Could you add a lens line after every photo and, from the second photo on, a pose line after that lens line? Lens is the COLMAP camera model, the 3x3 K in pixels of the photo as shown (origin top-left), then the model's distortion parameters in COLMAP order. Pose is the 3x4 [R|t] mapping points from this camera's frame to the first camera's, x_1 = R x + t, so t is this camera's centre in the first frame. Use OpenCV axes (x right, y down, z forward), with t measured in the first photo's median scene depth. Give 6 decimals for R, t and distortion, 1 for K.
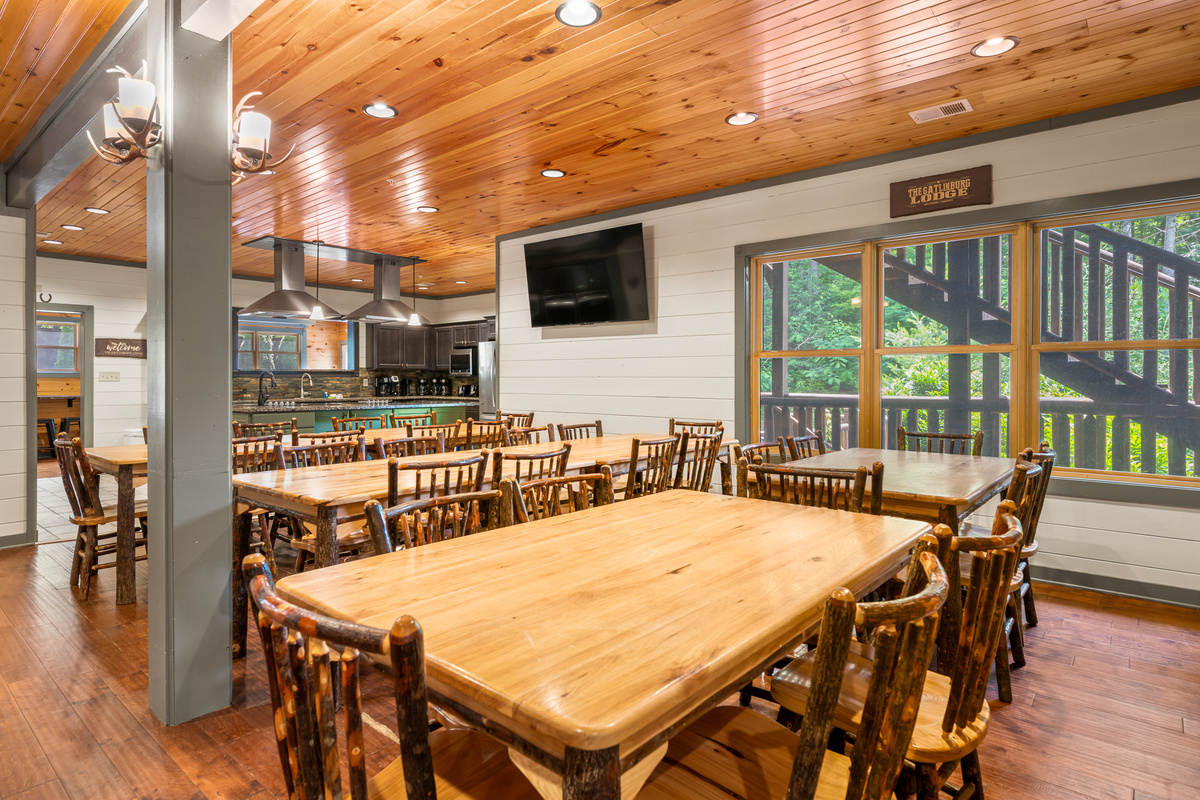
lens RADIAL K [[644.2, 0, 594.3], [0, 644.2, 390.7], [0, 0, 1]] dist [0.003066, -0.002943]
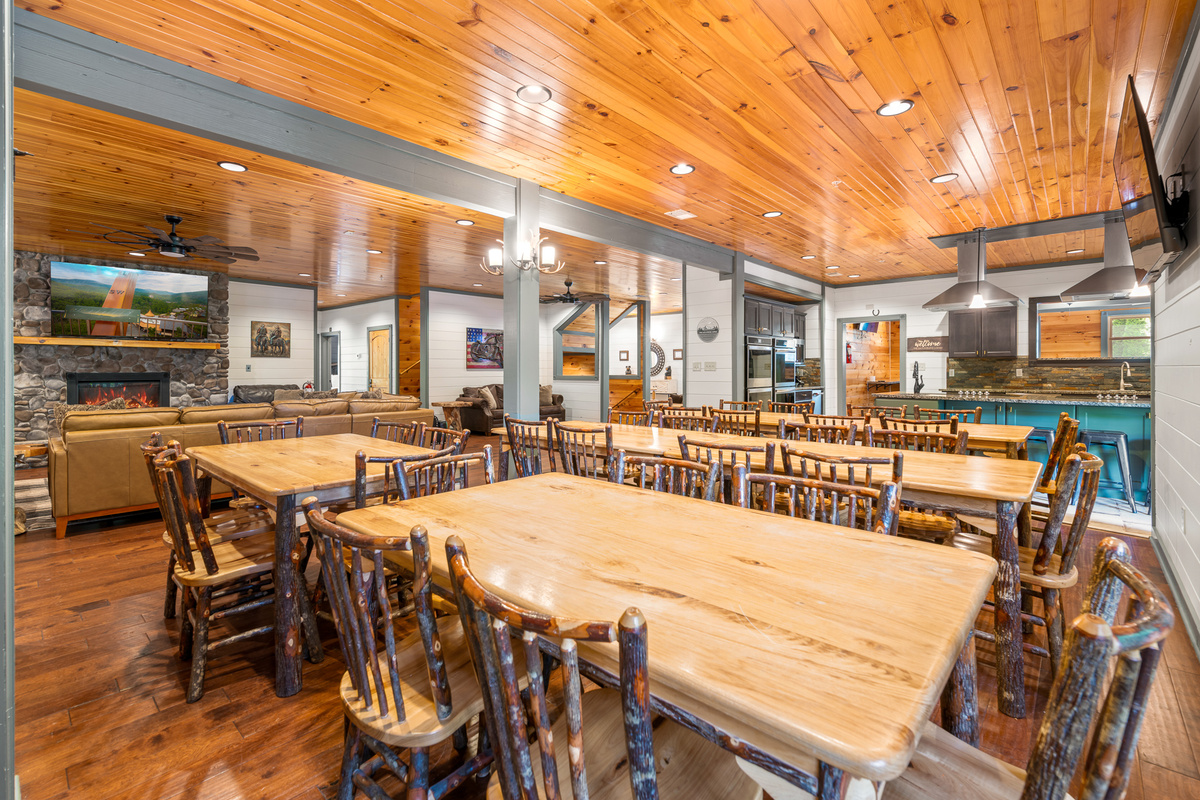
lens RADIAL K [[533.1, 0, 599.5], [0, 533.1, 368.3], [0, 0, 1]] dist [0.006696, -0.001867]
pose [[-0.019003, -0.000377, -0.999819, 0.435965], [-0.016406, 0.999865, -0.000066, -0.010394], [0.999685, 0.016402, -0.019007, 0.486397]]
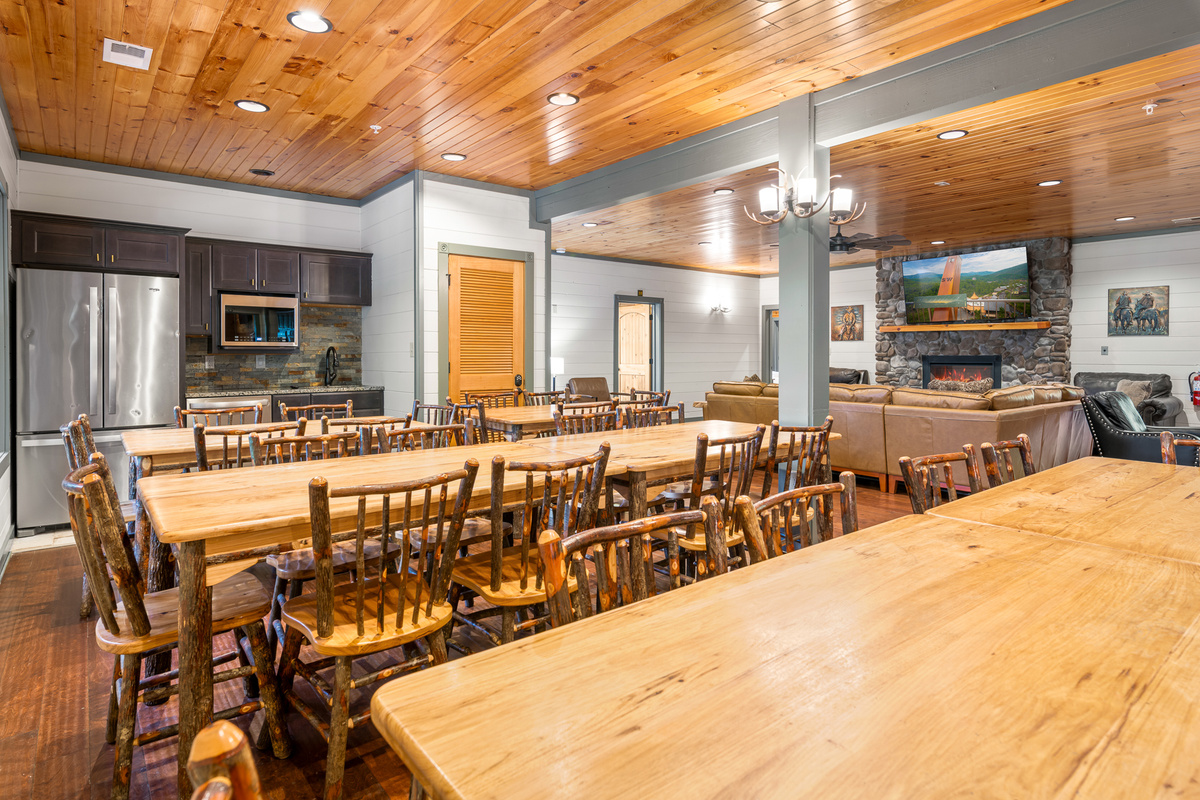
lens RADIAL K [[644.2, 0, 602.9], [0, 644.2, 357.8], [0, 0, 1]] dist [0.003066, -0.002943]
pose [[-0.985691, 0.002169, 0.168548, -0.153766], [0.006467, 0.999668, 0.024957, -0.020220], [-0.168438, 0.025690, -0.985377, 0.997080]]
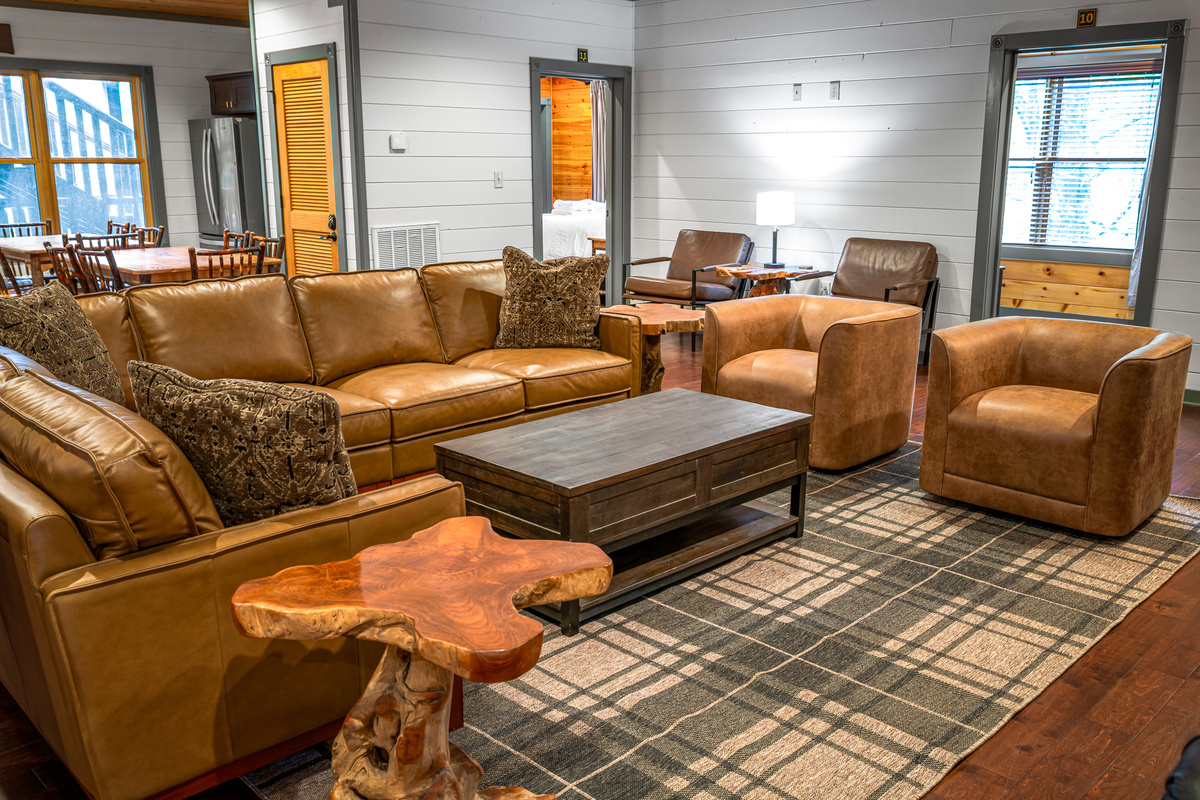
lens RADIAL K [[1028.4, 0, 602.3], [0, 1028.4, 401.8], [0, 0, 1]] dist [-0.006943, -0.000914]
pose [[0.074250, -0.228327, 0.970749, -0.994838], [0.019528, 0.973582, 0.227500, -0.024299], [-0.997048, 0.002065, 0.076747, -0.269549]]
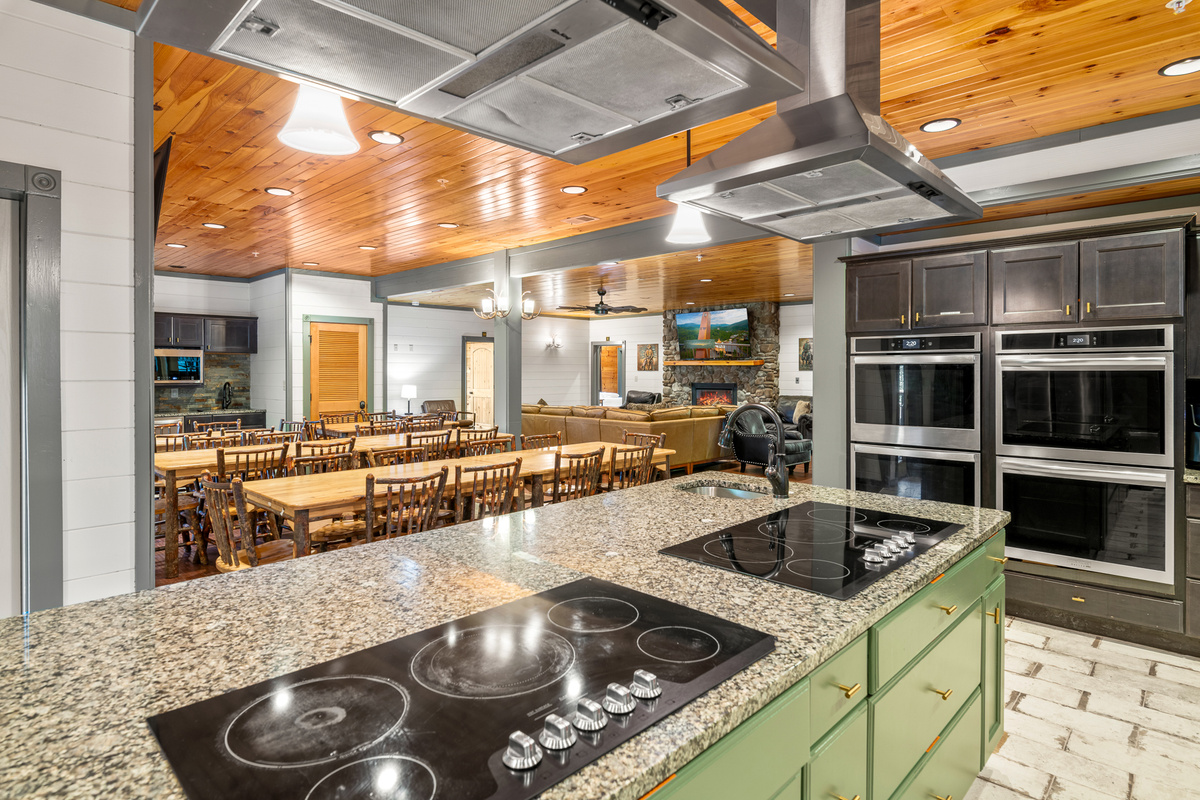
lens RADIAL K [[644.2, 0, 603.5], [0, 644.2, 373.4], [0, 0, 1]] dist [0.003066, -0.002943]
pose [[-0.999104, 0.002411, 0.042265, -0.445034], [0.003395, 0.999724, 0.023244, -0.062028], [-0.042198, 0.023367, -0.998836, 1.445497]]
